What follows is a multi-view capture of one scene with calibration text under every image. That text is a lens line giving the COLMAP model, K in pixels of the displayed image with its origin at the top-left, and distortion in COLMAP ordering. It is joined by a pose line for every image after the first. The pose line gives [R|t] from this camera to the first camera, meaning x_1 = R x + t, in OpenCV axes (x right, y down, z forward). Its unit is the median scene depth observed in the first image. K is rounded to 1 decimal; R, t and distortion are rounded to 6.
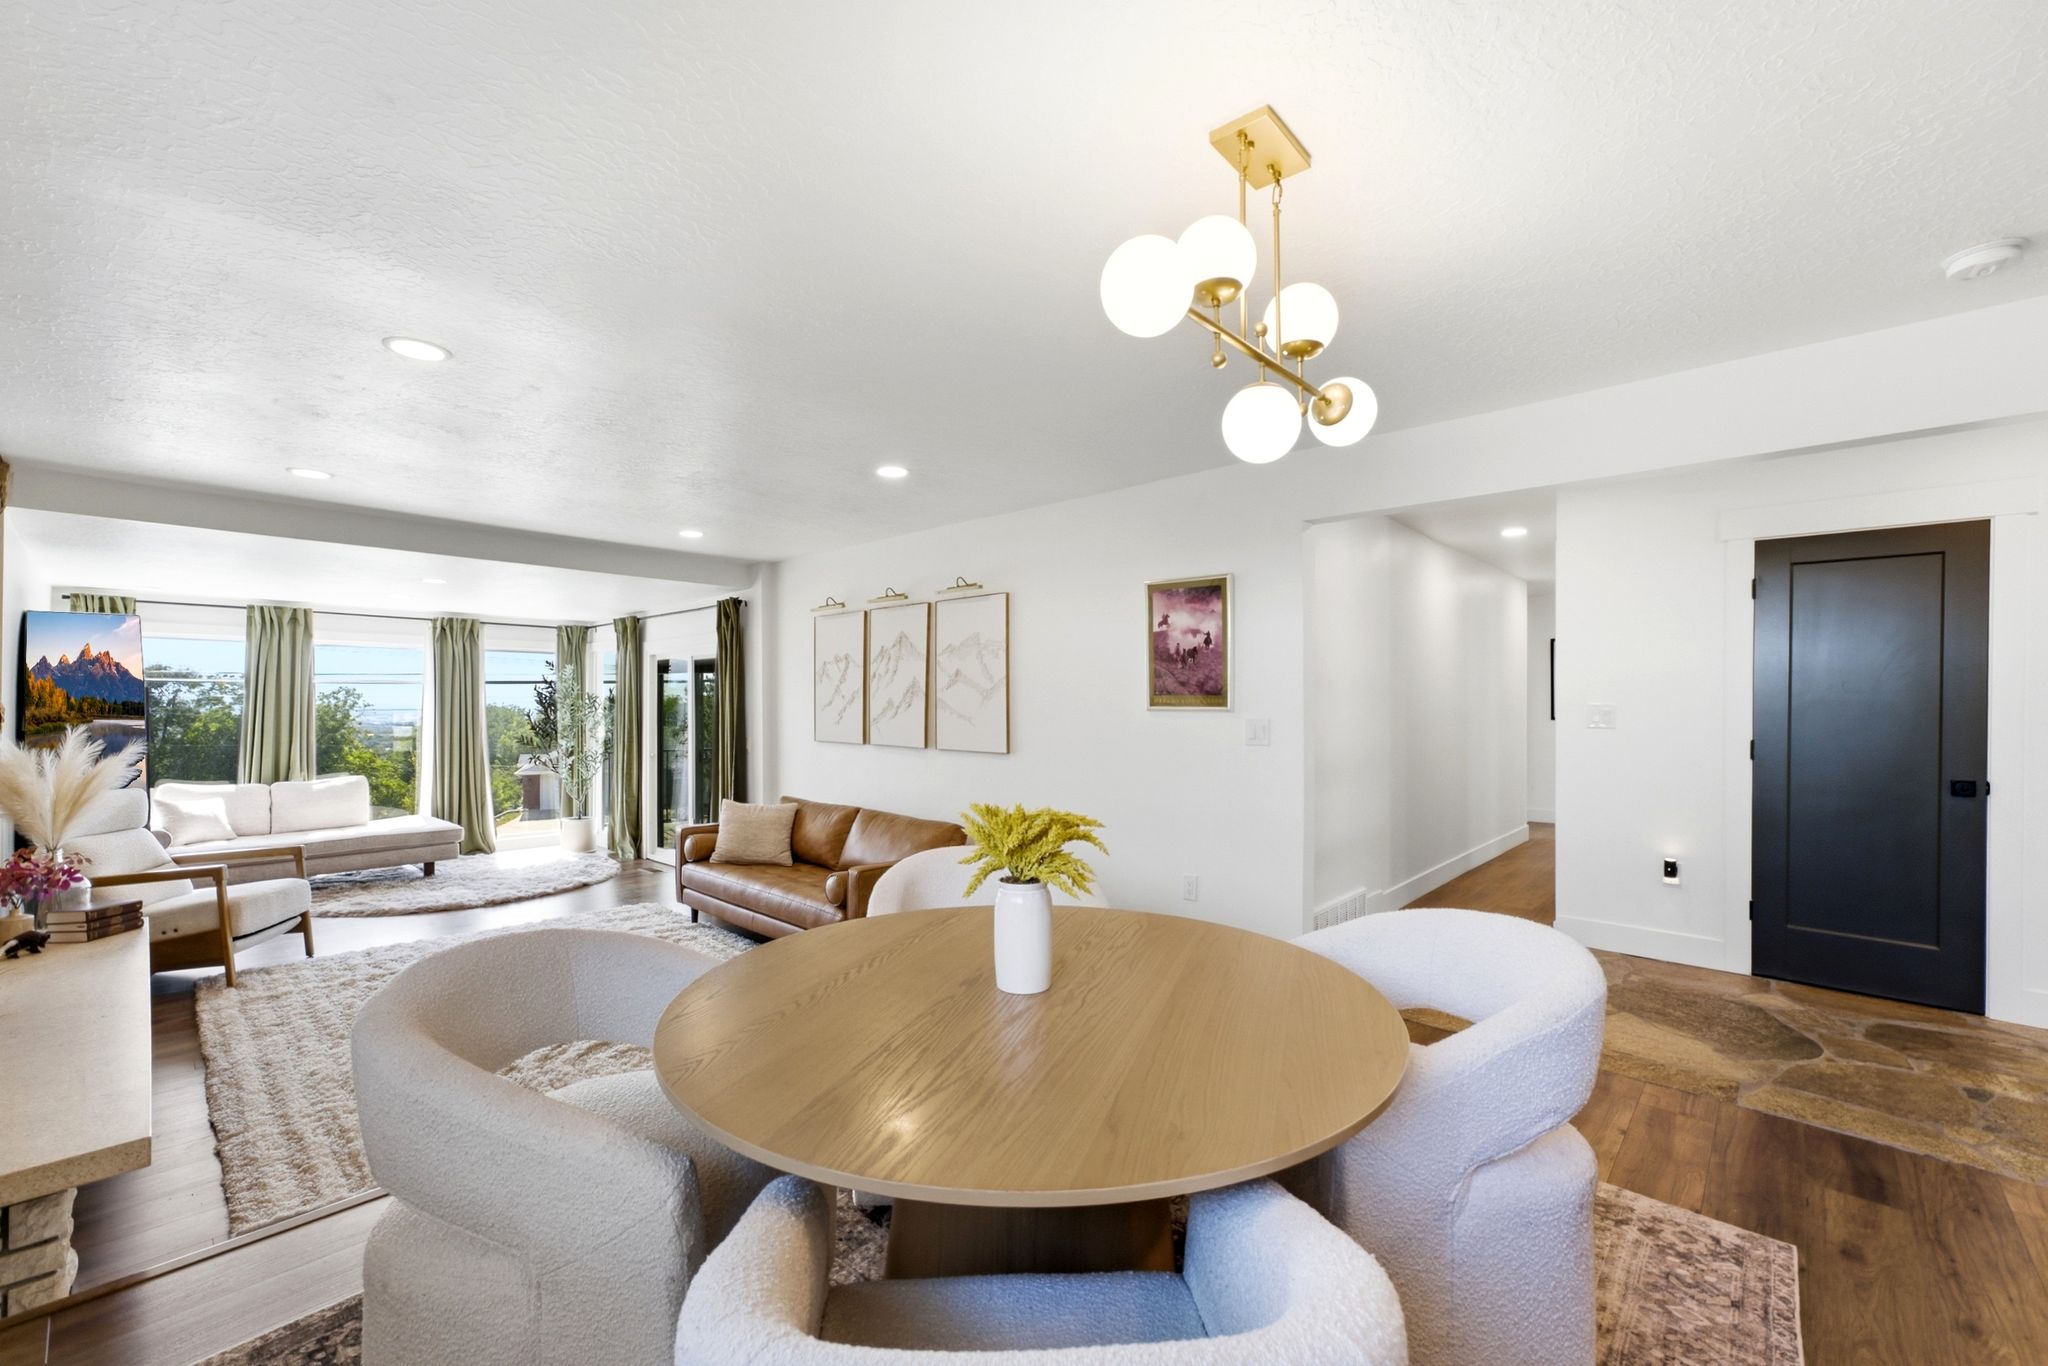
lens RADIAL K [[825.0, 0, 1018.7], [0, 825.0, 699.2], [0, 0, 1]] dist [0.004679, 0.001035]
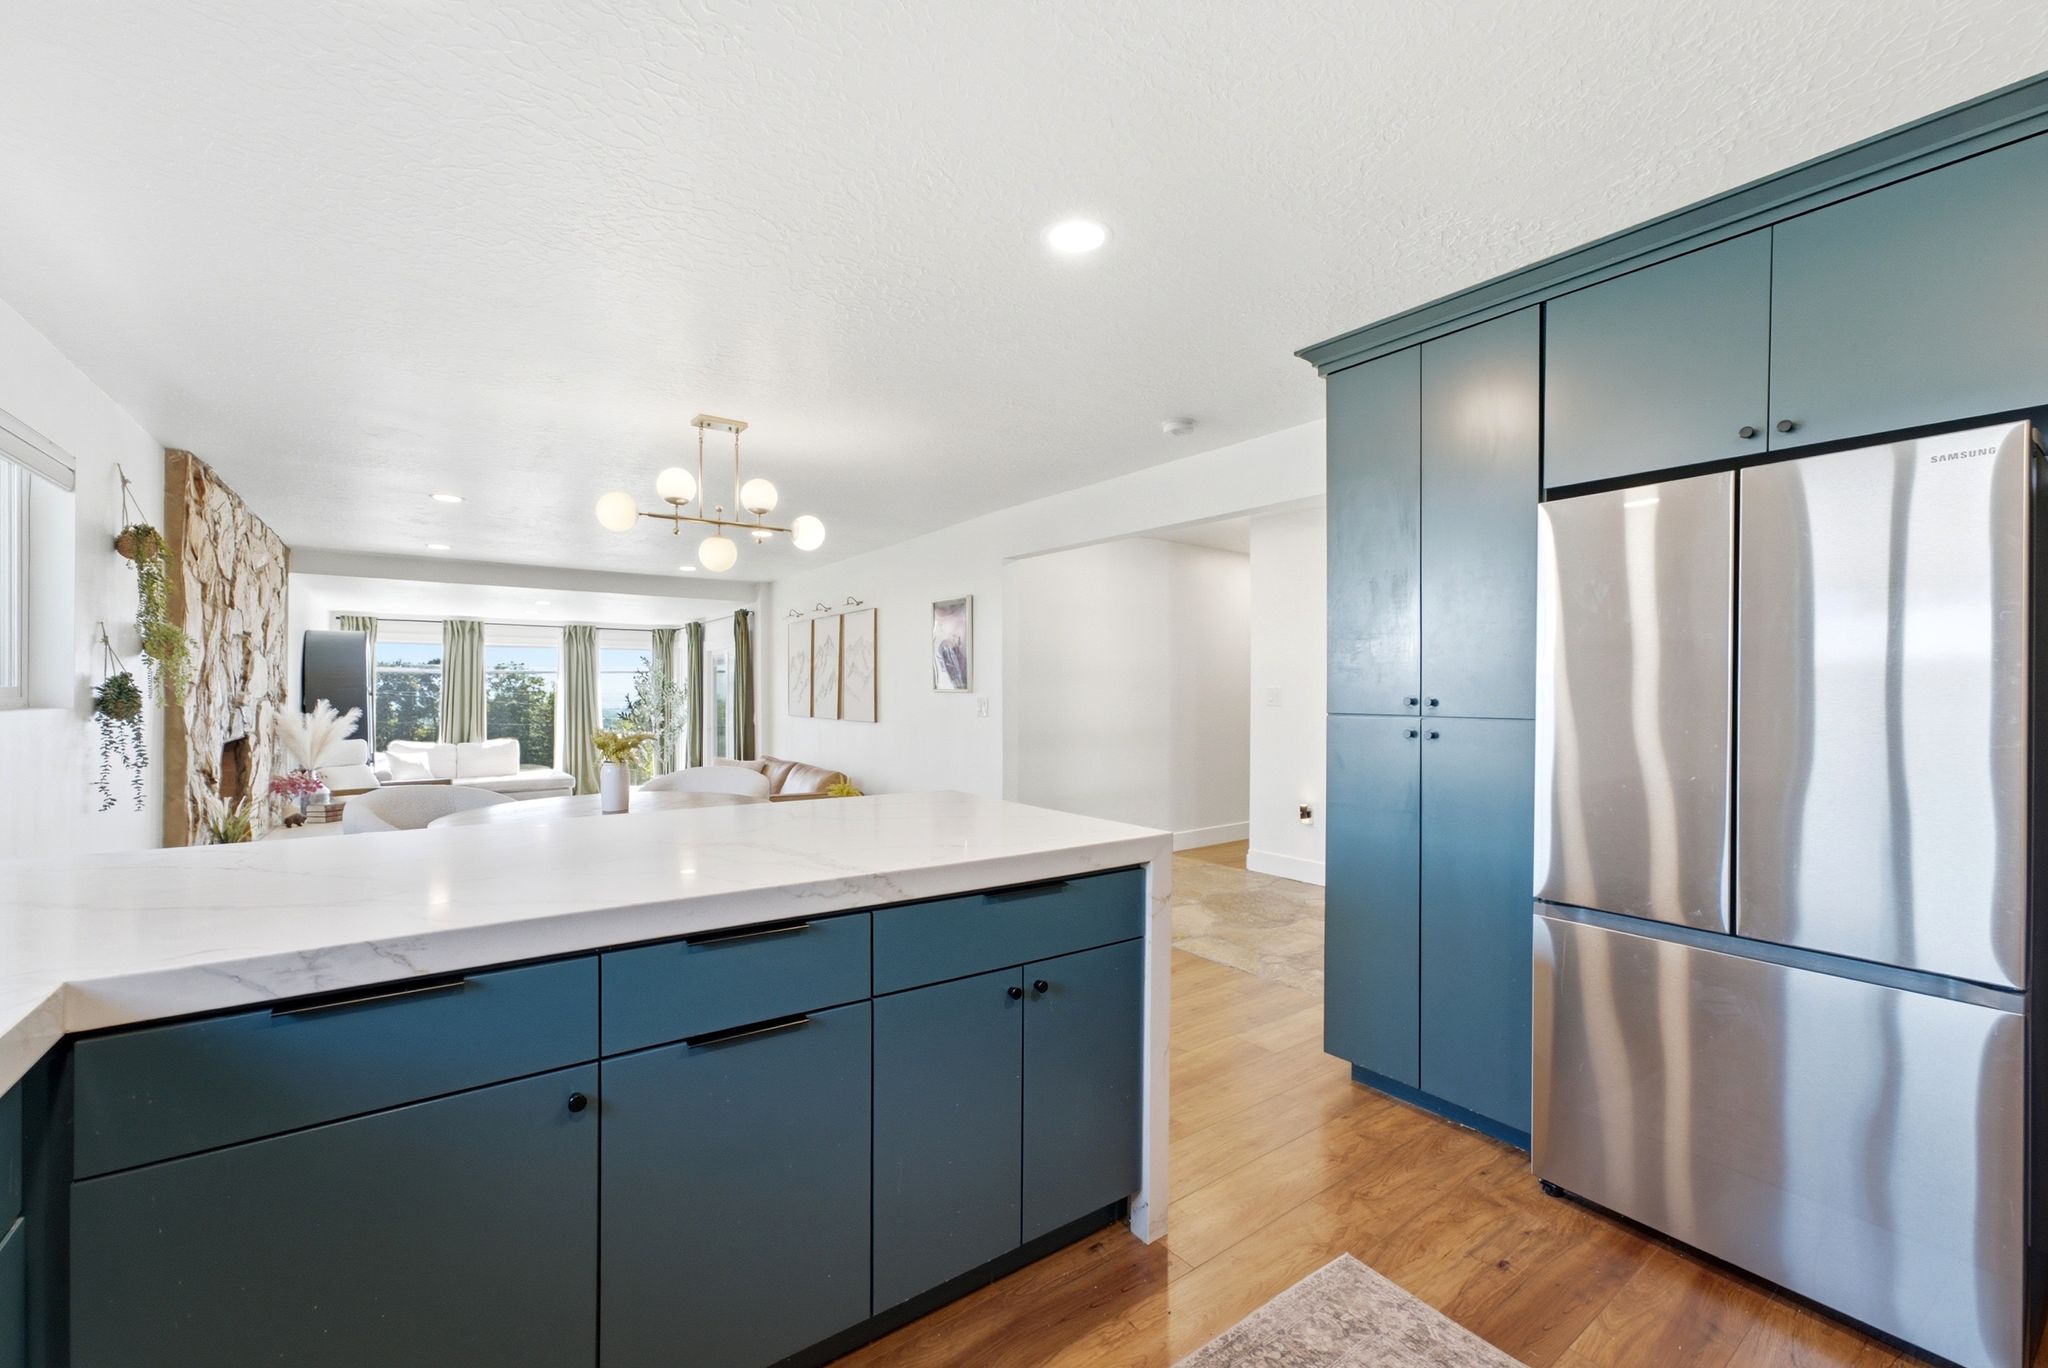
lens RADIAL K [[825.0, 0, 1014.8], [0, 825.0, 679.0], [0, 0, 1]] dist [0.004679, 0.001035]
pose [[0.979493, -0.001077, -0.201477, 0.356804], [-0.001027, 0.999946, -0.010338, 0.004027], [0.201477, 0.010333, 0.979439, -0.225694]]
